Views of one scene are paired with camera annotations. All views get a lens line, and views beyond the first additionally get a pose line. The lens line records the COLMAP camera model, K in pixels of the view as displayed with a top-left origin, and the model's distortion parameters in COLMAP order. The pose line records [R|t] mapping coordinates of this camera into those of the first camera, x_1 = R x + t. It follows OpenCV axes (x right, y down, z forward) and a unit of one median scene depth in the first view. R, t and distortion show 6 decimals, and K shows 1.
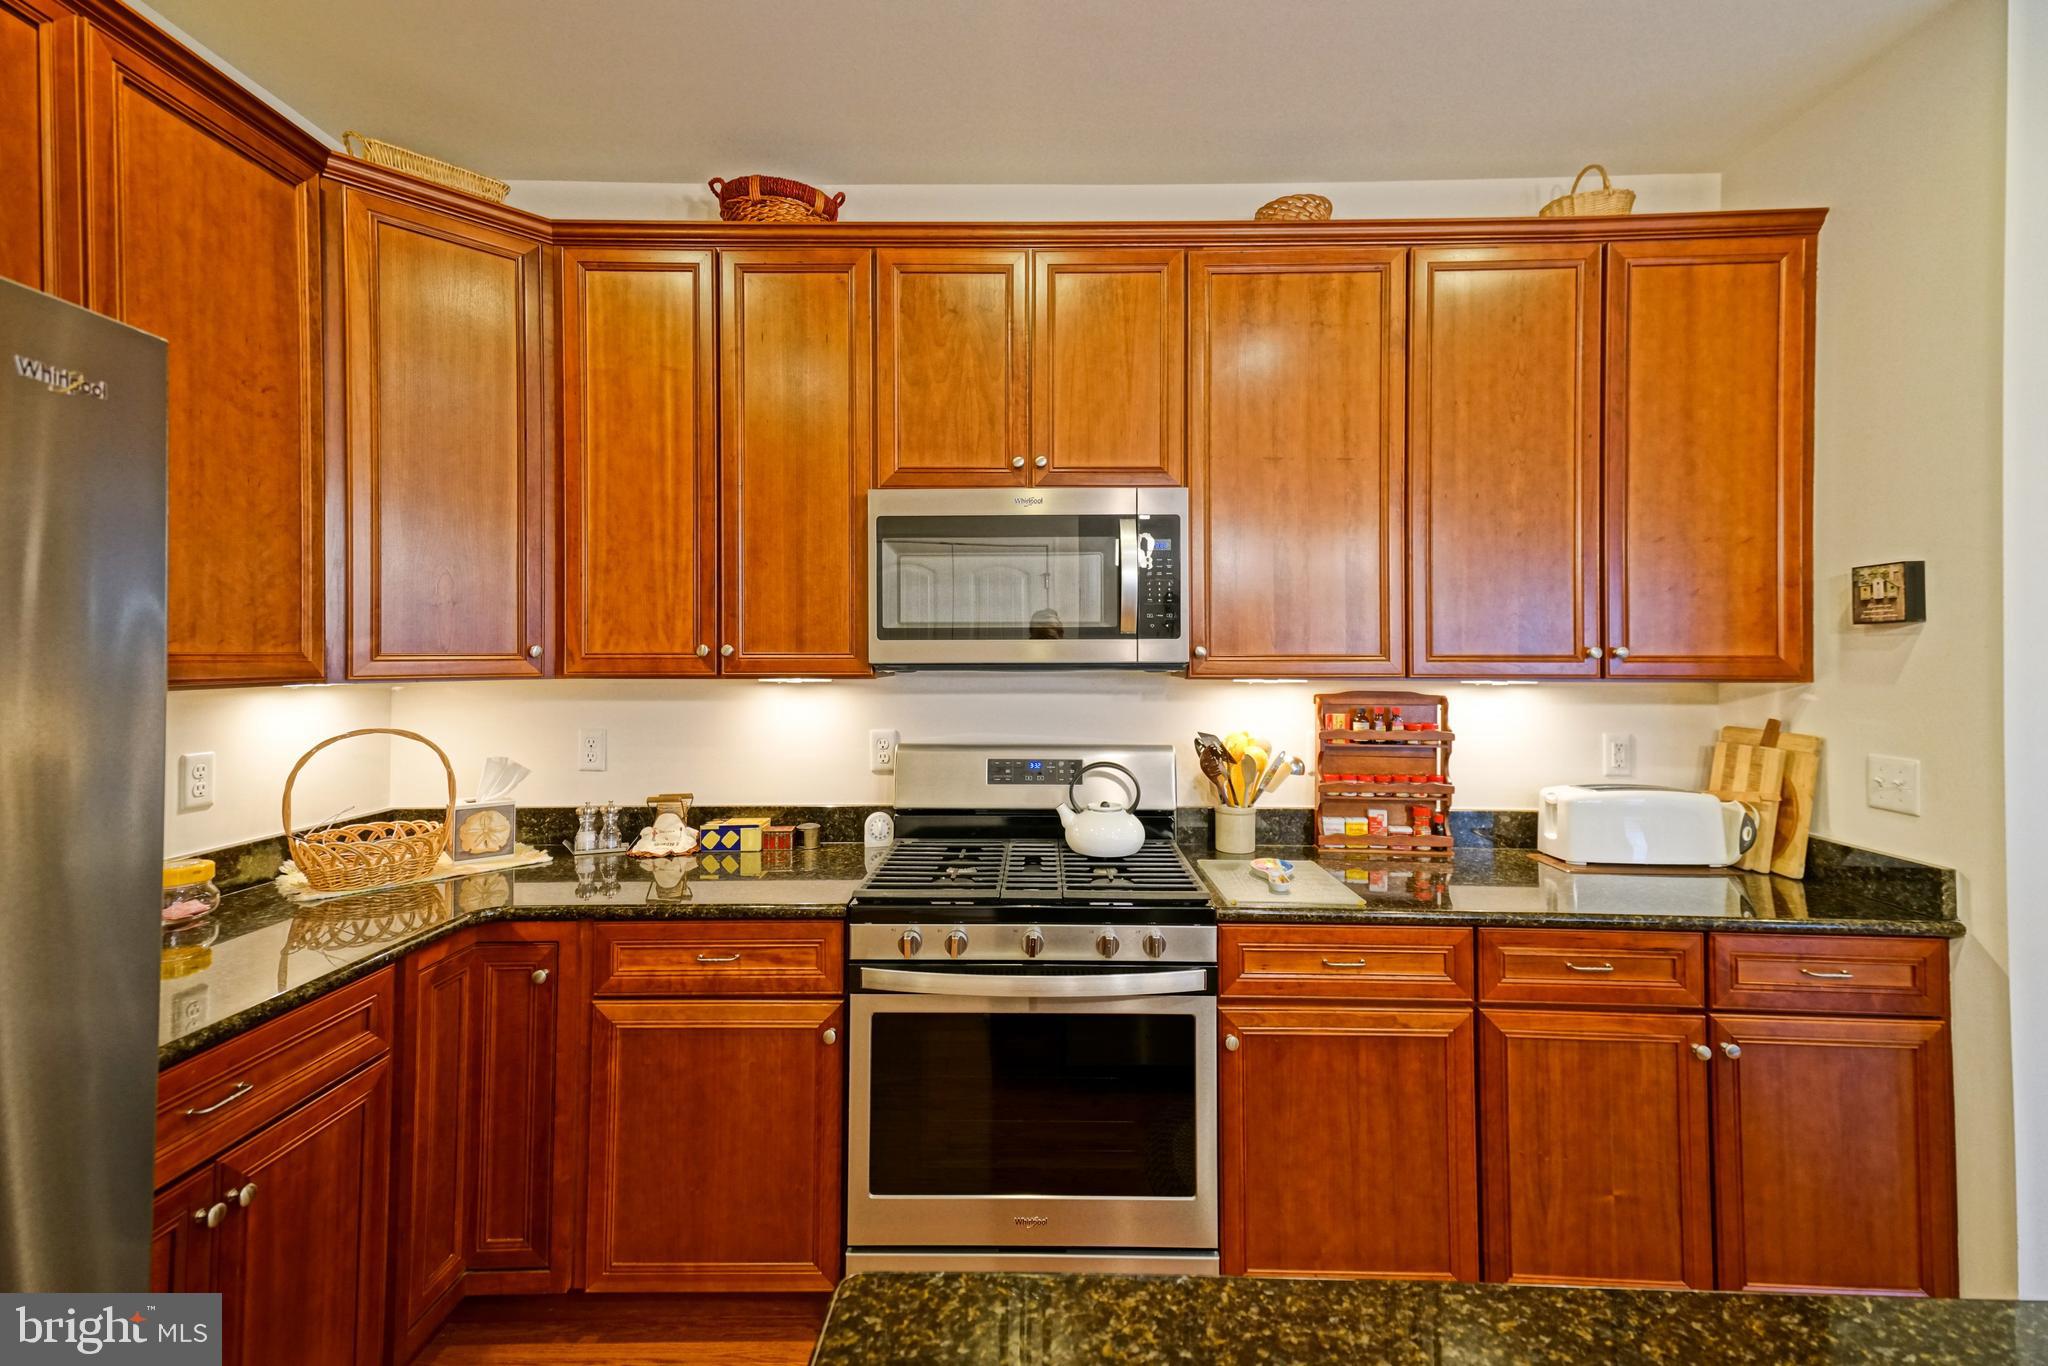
lens RADIAL K [[910.6, 0, 1025.5], [0, 910.6, 643.2], [0, 0, 1]] dist [0.048318, -0.000523]
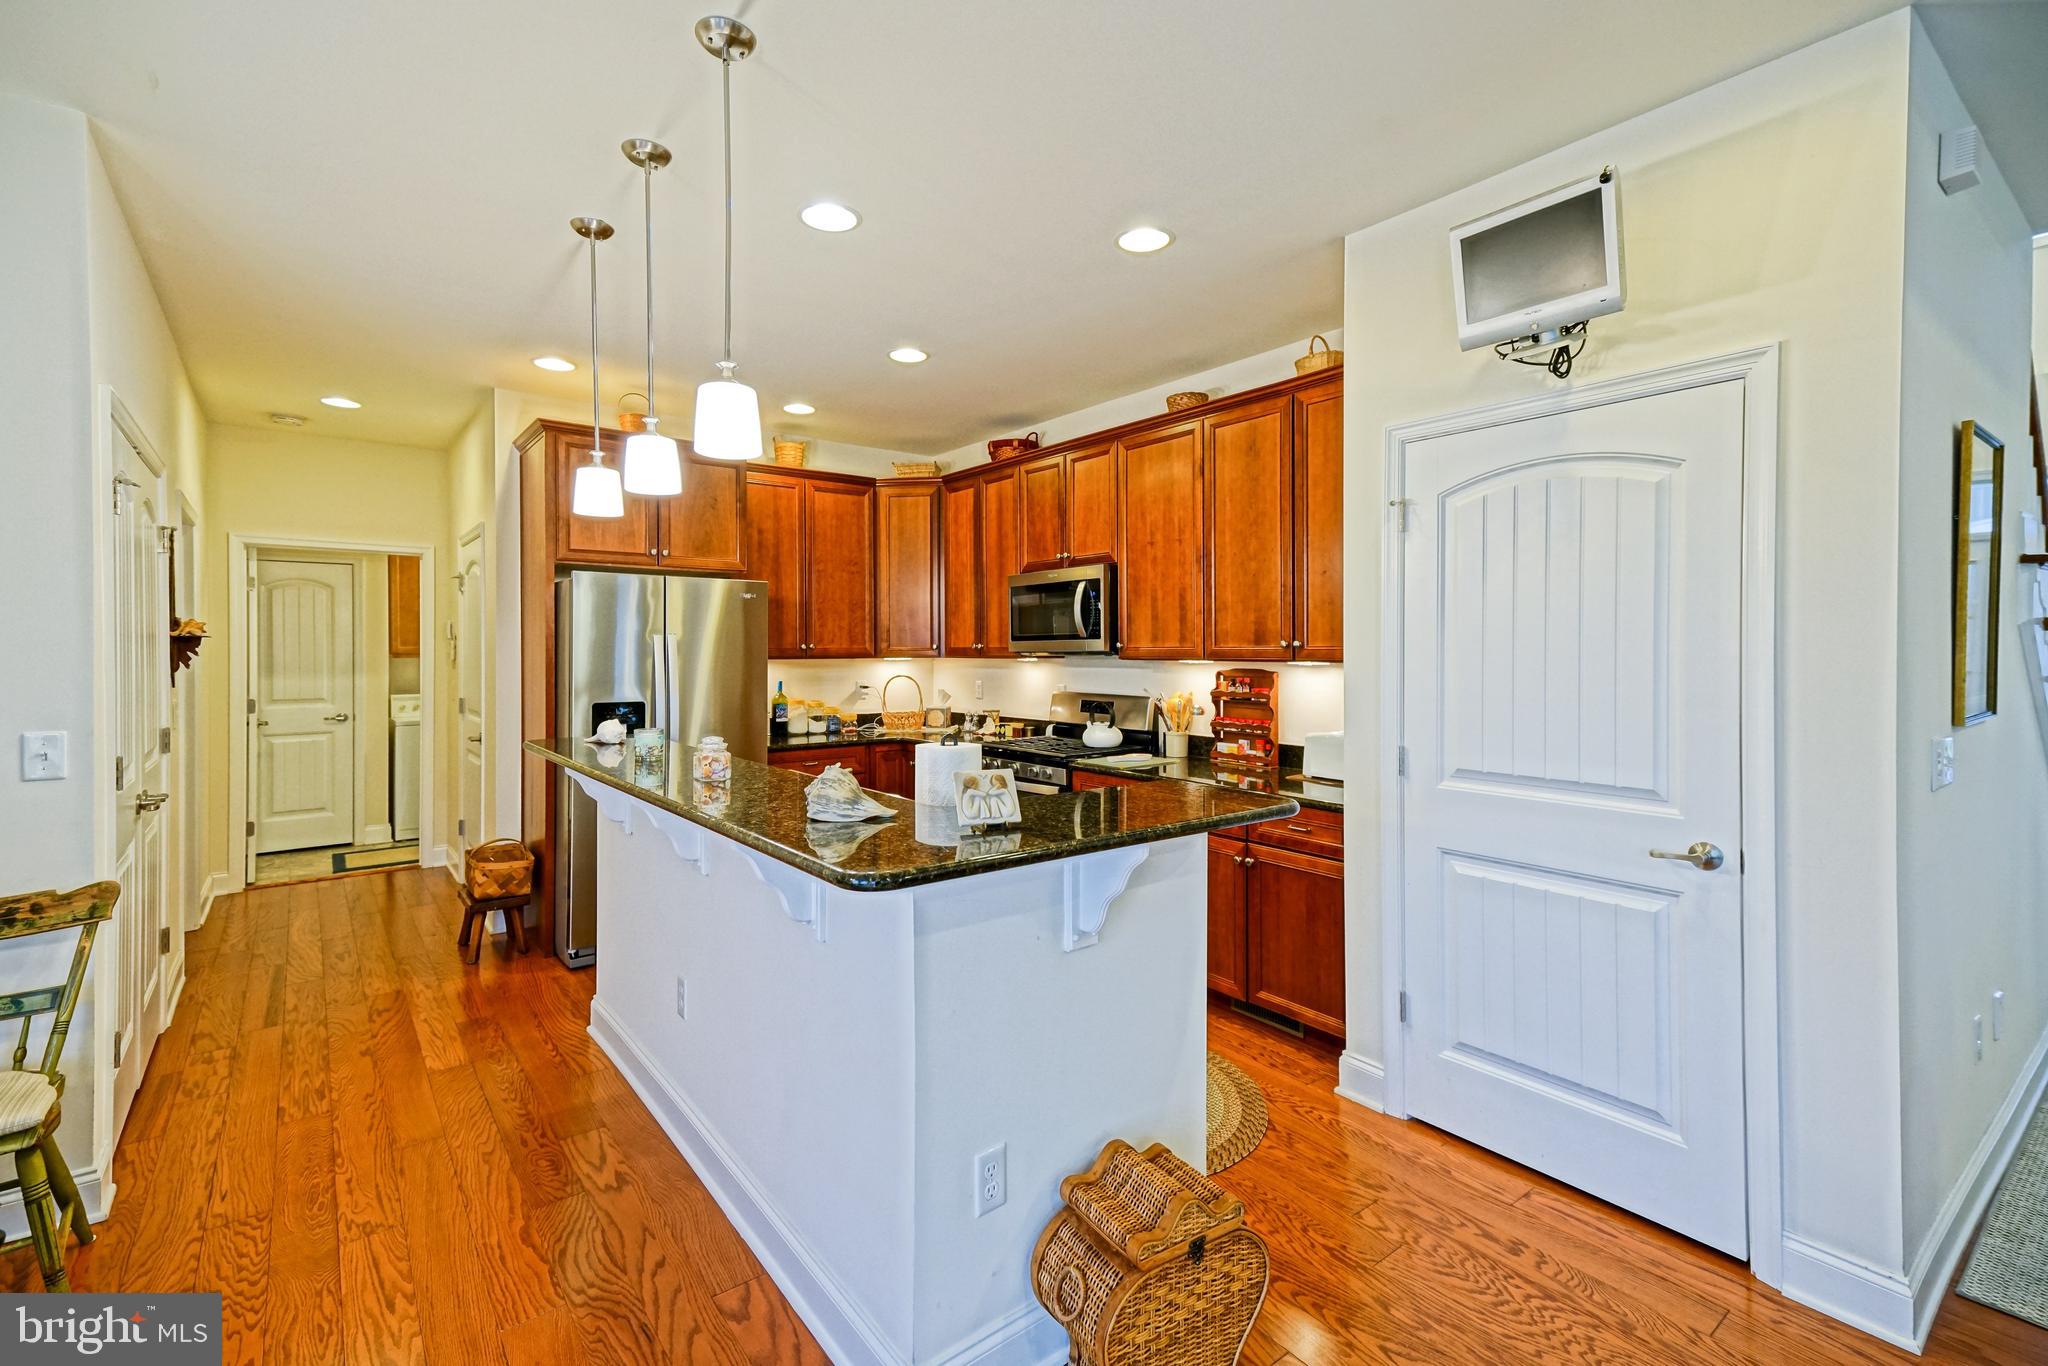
lens RADIAL K [[910.6, 0, 1004.8], [0, 910.6, 655.1], [0, 0, 1]] dist [0.048318, -0.000523]
pose [[0.606321, 0.001982, -0.795217, 1.512087], [0.007655, 0.999936, 0.008328, 0.011178], [0.795183, -0.011137, 0.606267, -0.361315]]
